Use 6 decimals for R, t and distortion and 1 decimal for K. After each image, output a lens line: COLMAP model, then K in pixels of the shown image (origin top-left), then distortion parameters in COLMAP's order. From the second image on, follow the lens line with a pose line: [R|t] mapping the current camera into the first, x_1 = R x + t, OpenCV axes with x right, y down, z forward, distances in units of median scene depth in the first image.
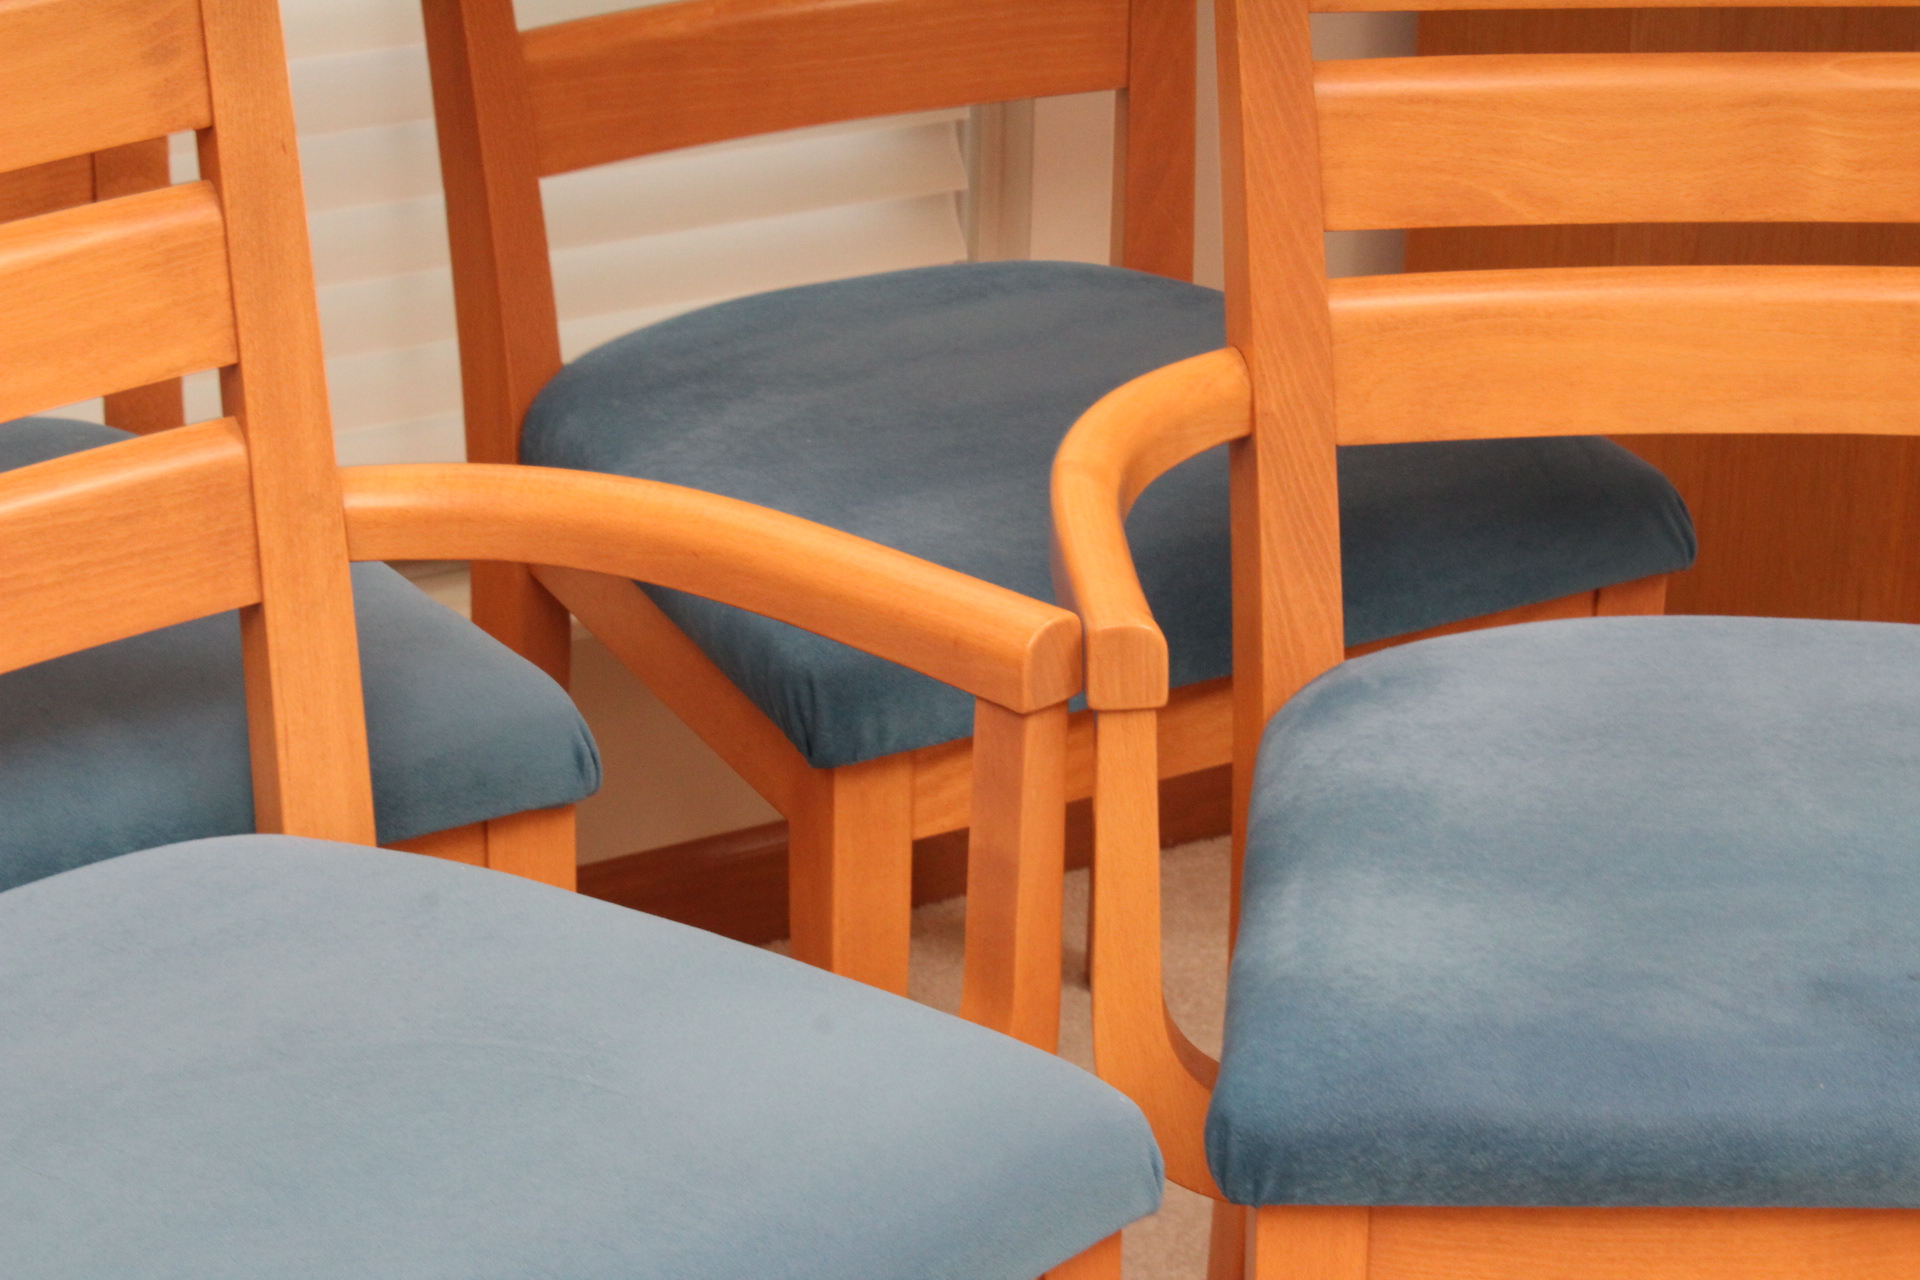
lens RADIAL K [[4582.7, 0, 915.4], [0, 4582.7, 626.6], [0, 0, 1]] dist [0.086510, 0.000000]
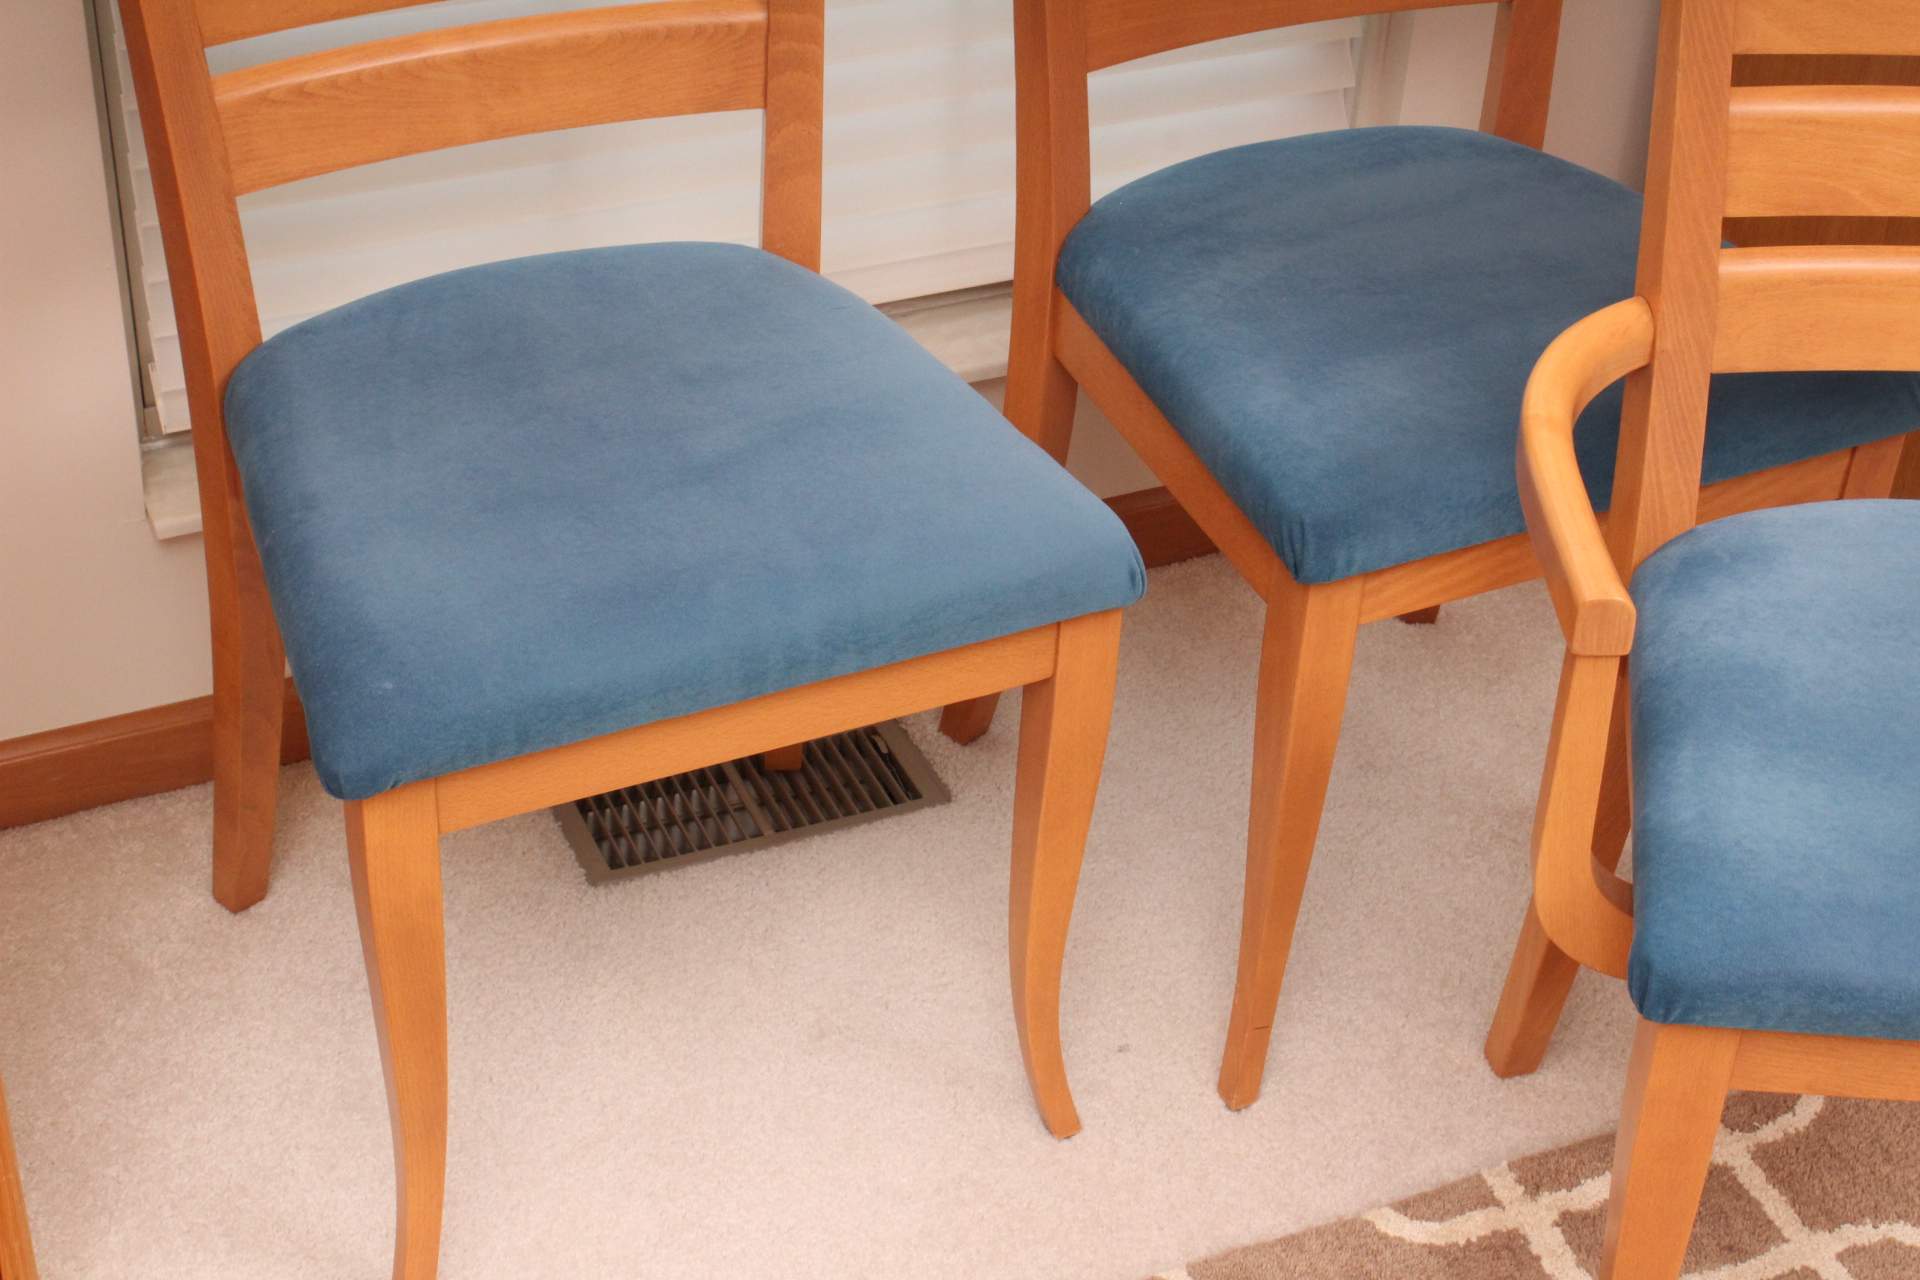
lens RADIAL K [[3066.5, 0, 933.4], [0, 3066.5, 616.3], [0, 0, 1]] dist [-0.000771, 0.000000]
pose [[0.997510, 0.062388, -0.032888, -0.101503], [-0.054758, 0.979010, 0.196317, -0.134990], [0.044445, -0.194027, 0.979989, 0.103166]]
